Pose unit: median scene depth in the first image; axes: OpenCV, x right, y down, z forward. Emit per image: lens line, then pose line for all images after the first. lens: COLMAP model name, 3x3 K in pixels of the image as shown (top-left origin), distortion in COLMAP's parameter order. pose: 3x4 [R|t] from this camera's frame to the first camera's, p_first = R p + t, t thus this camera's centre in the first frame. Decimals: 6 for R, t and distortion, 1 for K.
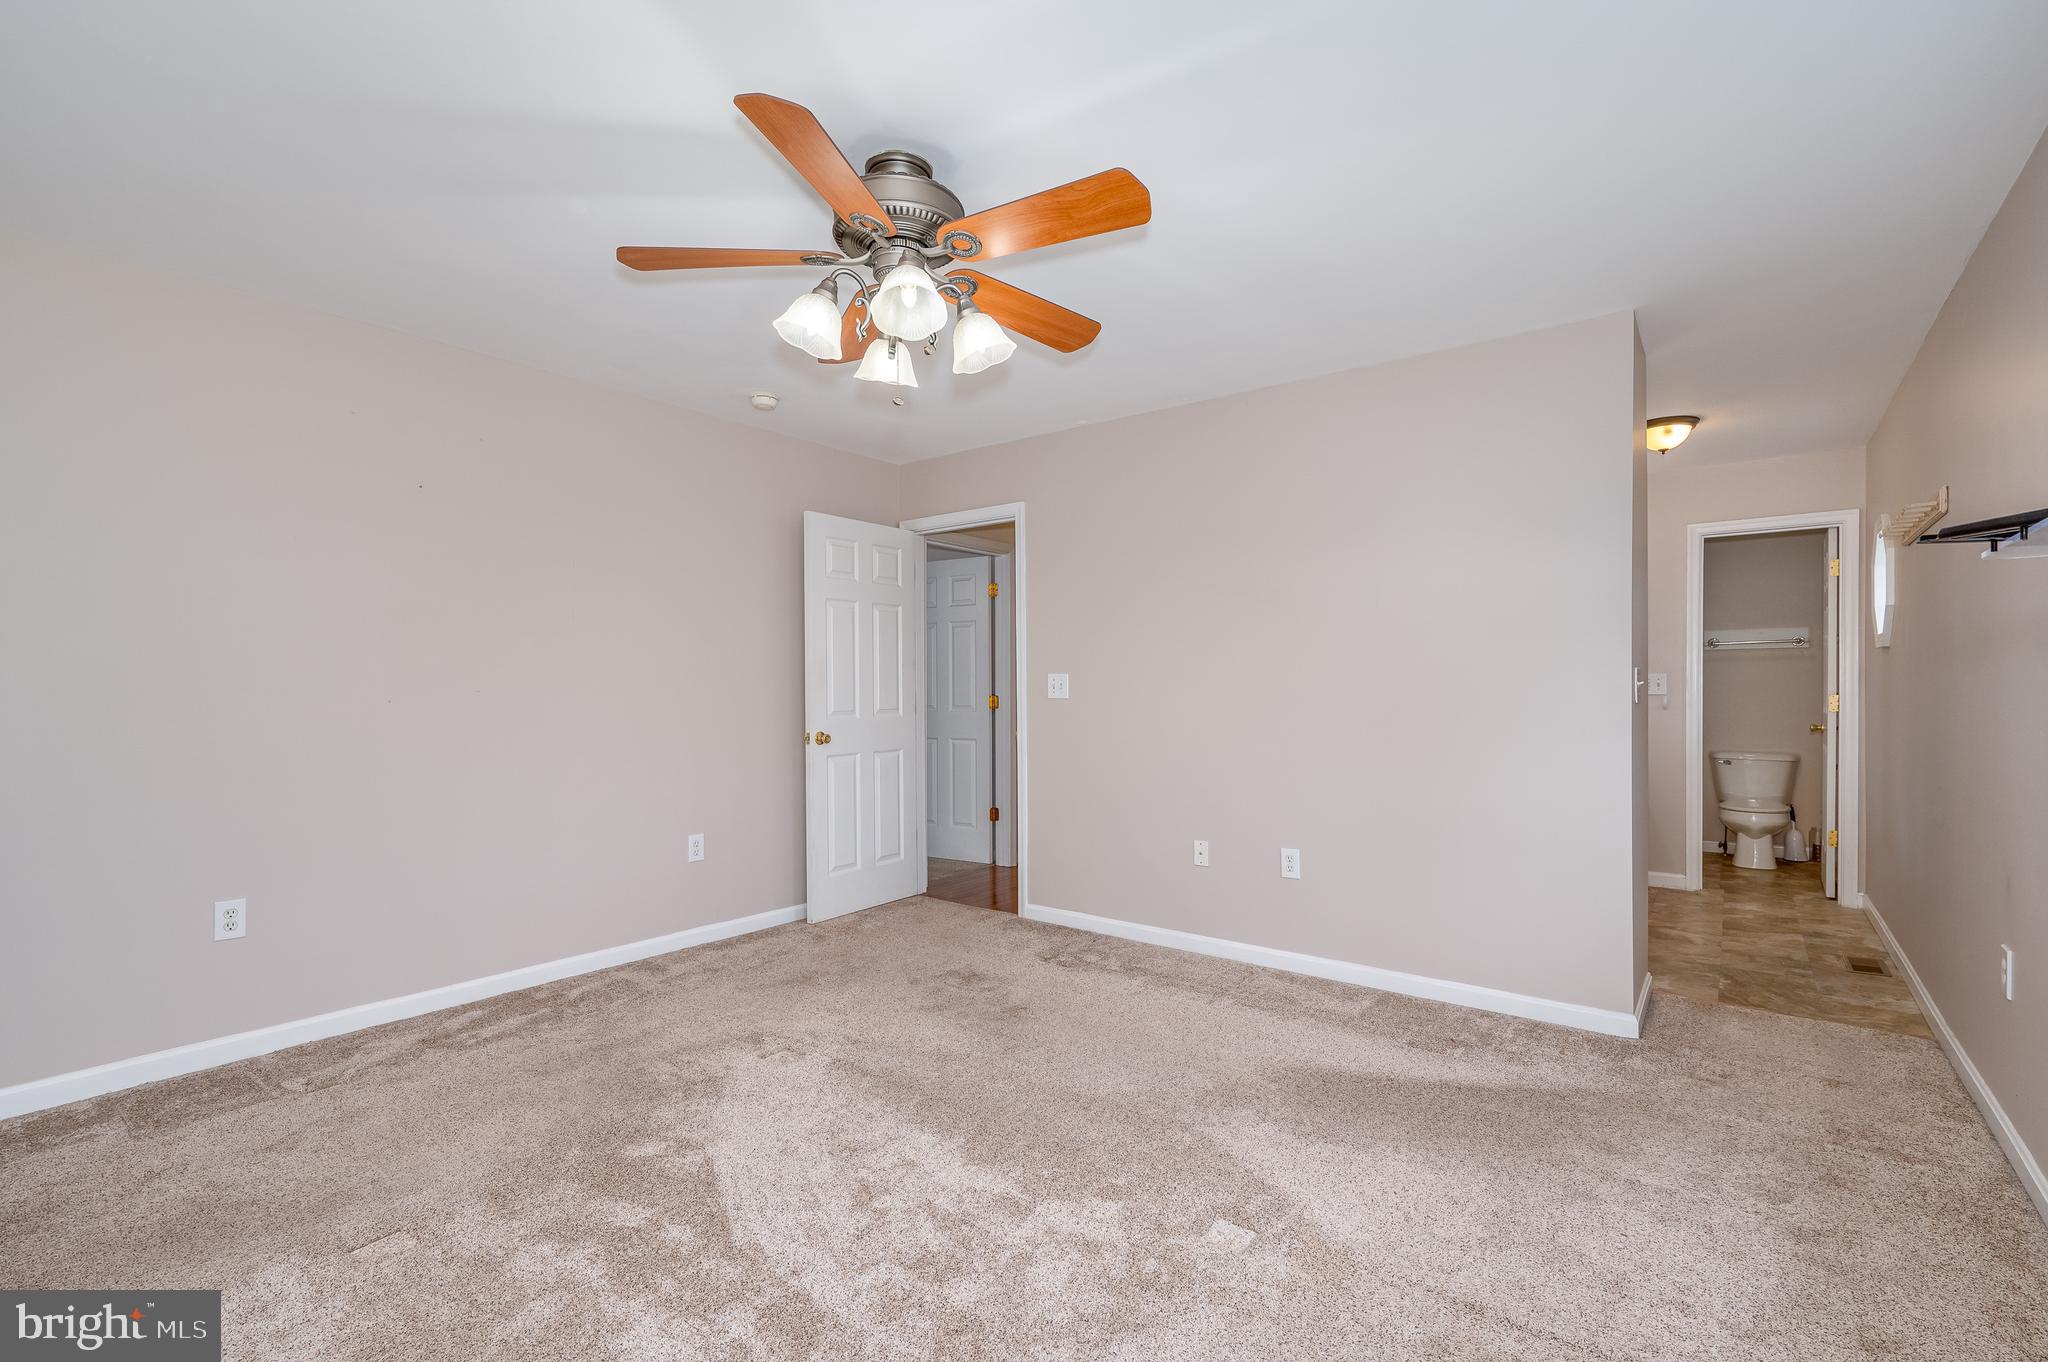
lens RADIAL K [[904.7, 0, 1031.1], [0, 904.7, 679.8], [0, 0, 1]] dist [-0.002865, -0.000114]
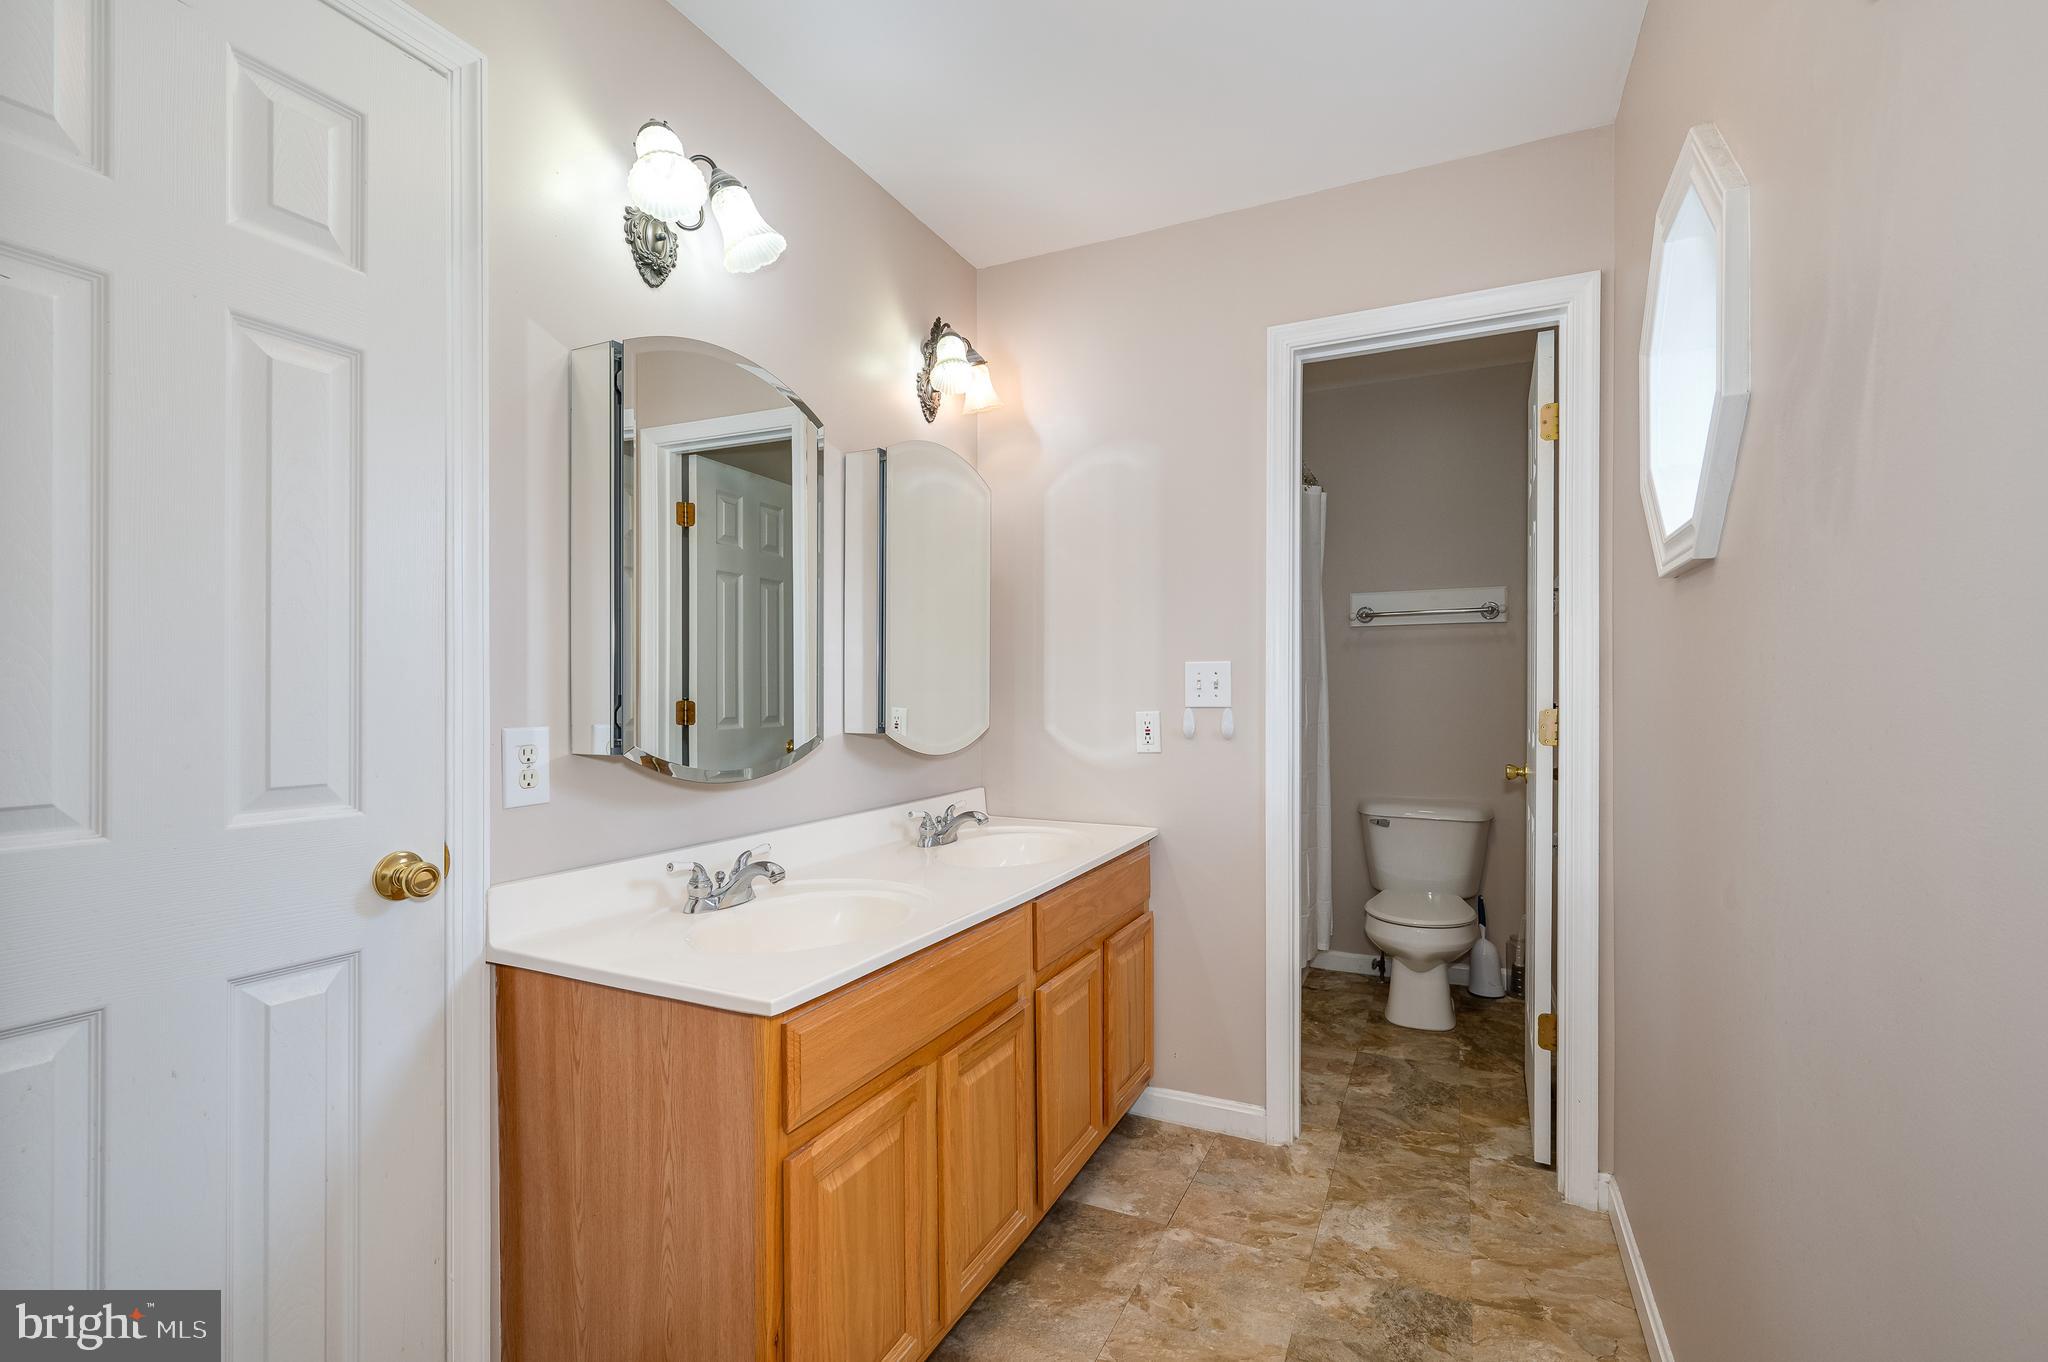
lens RADIAL K [[919.2, 0, 1028.0], [0, 919.2, 697.2], [0, 0, 1]] dist [-0.002091, -0.000346]
pose [[0.975174, -0.009297, 0.221245, 0.455349], [0.006906, 0.999909, 0.011581, 0.004132], [-0.221332, -0.009766, 0.975150, 0.519695]]
